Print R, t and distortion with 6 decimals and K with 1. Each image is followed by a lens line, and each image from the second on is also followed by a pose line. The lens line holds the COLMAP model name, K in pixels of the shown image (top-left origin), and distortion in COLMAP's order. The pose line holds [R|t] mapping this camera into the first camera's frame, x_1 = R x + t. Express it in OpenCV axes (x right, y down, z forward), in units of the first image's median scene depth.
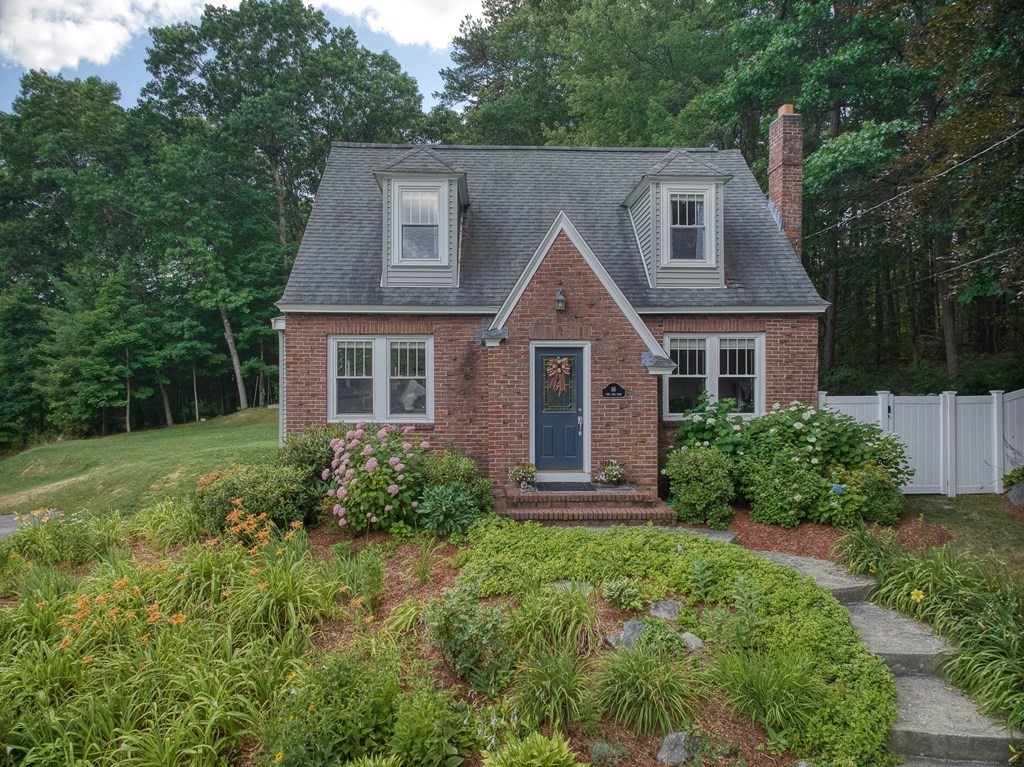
lens RADIAL K [[692.1, 0, 510.6], [0, 692.1, 381.2], [0, 0, 1]] dist [-0.031506, -0.017917]
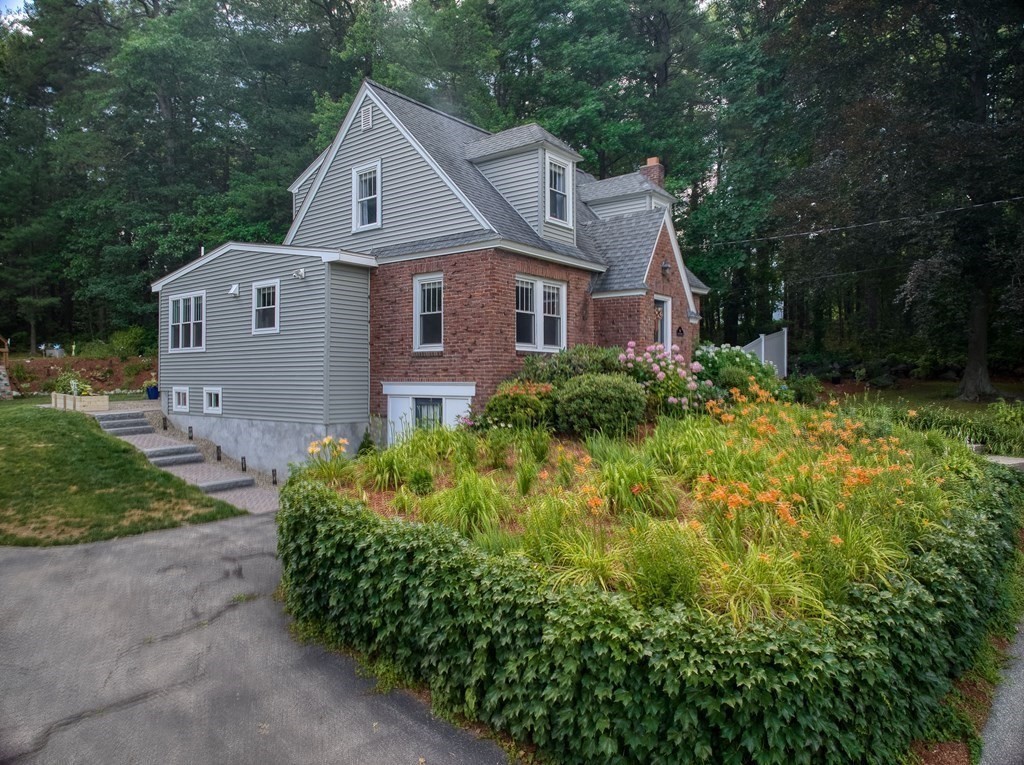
lens RADIAL K [[692.1, 0, 512.6], [0, 692.1, 379.5], [0, 0, 1]] dist [-0.031506, -0.017917]
pose [[0.666950, -0.002161, 0.745099, -1.117227], [-0.006118, 0.999946, 0.008376, 0.098505], [-0.745077, -0.010145, 0.666901, 0.242115]]
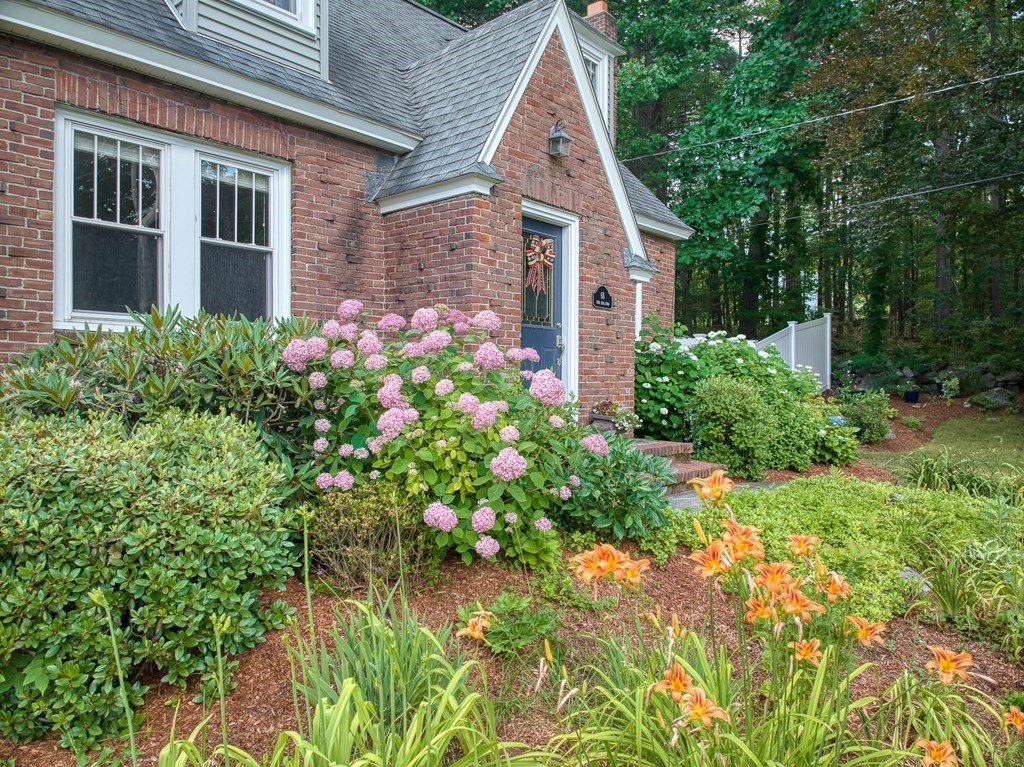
lens RADIAL K [[692.1, 0, 509.4], [0, 692.1, 387.2], [0, 0, 1]] dist [-0.031506, -0.017917]
pose [[0.697064, -0.004190, 0.716996, -0.359075], [-0.015022, 0.999678, 0.020447, 0.080281], [-0.716851, -0.025024, 0.696777, 0.547030]]
